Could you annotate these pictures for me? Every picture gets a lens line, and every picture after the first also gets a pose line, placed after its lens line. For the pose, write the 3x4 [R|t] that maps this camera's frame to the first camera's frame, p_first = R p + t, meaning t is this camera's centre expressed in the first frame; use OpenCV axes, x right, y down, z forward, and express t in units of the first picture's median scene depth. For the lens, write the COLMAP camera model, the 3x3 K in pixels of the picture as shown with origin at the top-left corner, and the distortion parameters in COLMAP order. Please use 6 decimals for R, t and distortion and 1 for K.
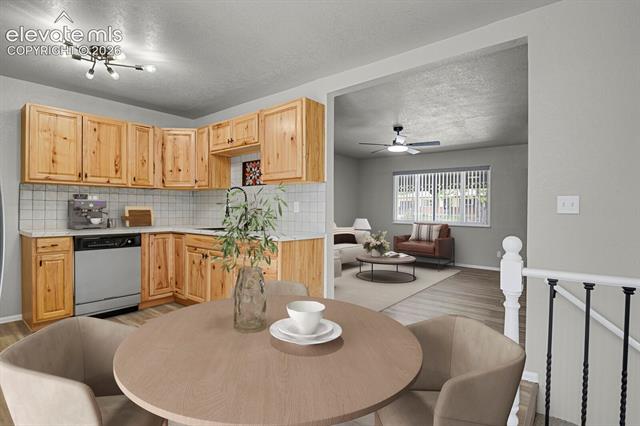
lens RADIAL K [[312.5, 0, 325.0], [0, 312.5, 212.5], [0, 0, 1]] dist [-0.022092, -0.004173]
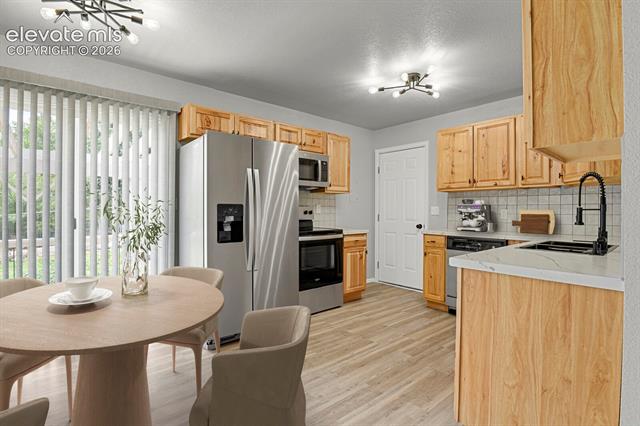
lens RADIAL K [[312.5, 0, 322.8], [0, 312.5, 213.4], [0, 0, 1]] dist [-0.022092, -0.004173]
pose [[-0.188777, 0.000245, -0.982020, 0.355269], [-0.015666, 0.999872, 0.003261, -0.003594], [0.981895, 0.016000, -0.188749, 0.640025]]
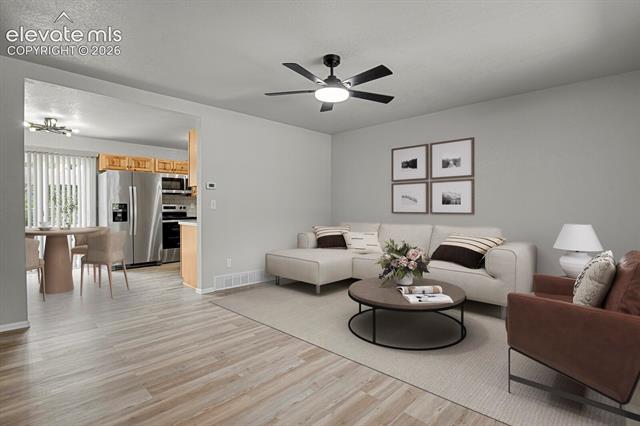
lens RADIAL K [[312.5, 0, 323.7], [0, 312.5, 213.5], [0, 0, 1]] dist [-0.022092, -0.004173]
pose [[-0.102164, 0.009762, -0.994720, 1.115674], [-0.010748, 0.999883, 0.010917, 0.002412], [0.994709, 0.011807, -0.102047, 1.465051]]
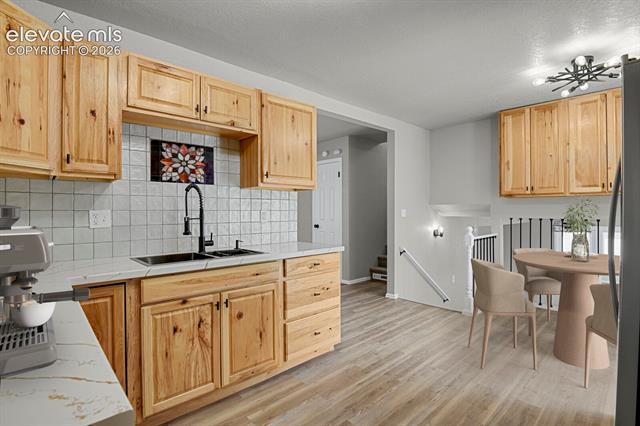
lens RADIAL K [[312.5, 0, 320.5], [0, 312.5, 211.3], [0, 0, 1]] dist [-0.022092, -0.004173]
pose [[0.159166, -0.005578, 0.987236, -0.856625], [0.012190, 0.999919, 0.003685, -0.030213], [-0.987177, 0.011448, 0.159221, 0.670101]]
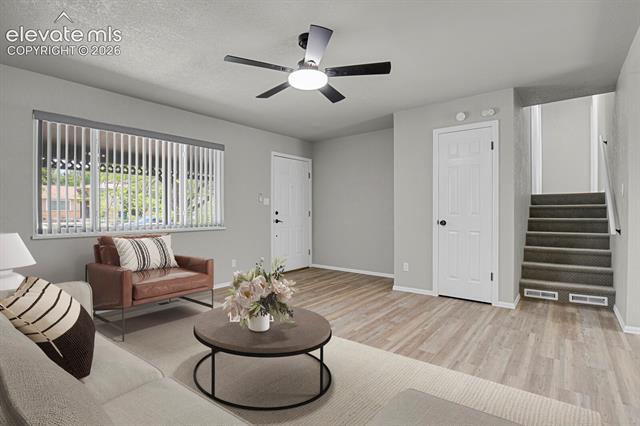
lens RADIAL K [[312.5, 0, 325.9], [0, 312.5, 208.8], [0, 0, 1]] dist [-0.022092, -0.004173]
pose [[-0.005414, -0.007786, 0.999955, -0.357579], [0.009980, 0.999919, 0.007839, -0.009796], [-0.999936, 0.010022, -0.005336, 1.370863]]
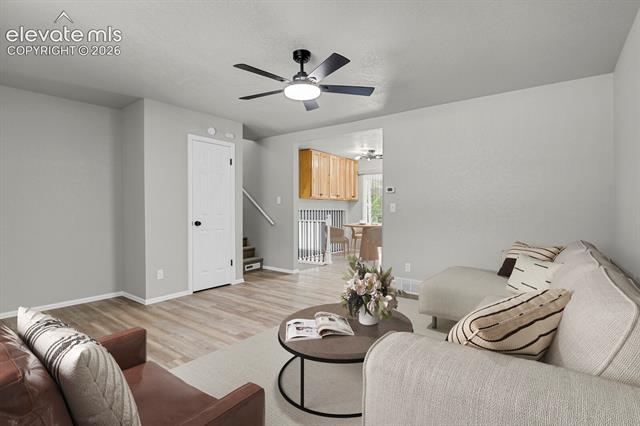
lens RADIAL K [[312.5, 0, 323.0], [0, 312.5, 210.4], [0, 0, 1]] dist [-0.022092, -0.004173]
pose [[-0.999714, -0.008379, -0.022380, 0.293465], [-0.008630, 0.999901, 0.011133, -0.014578], [0.022284, 0.011323, -0.999688, 2.153393]]
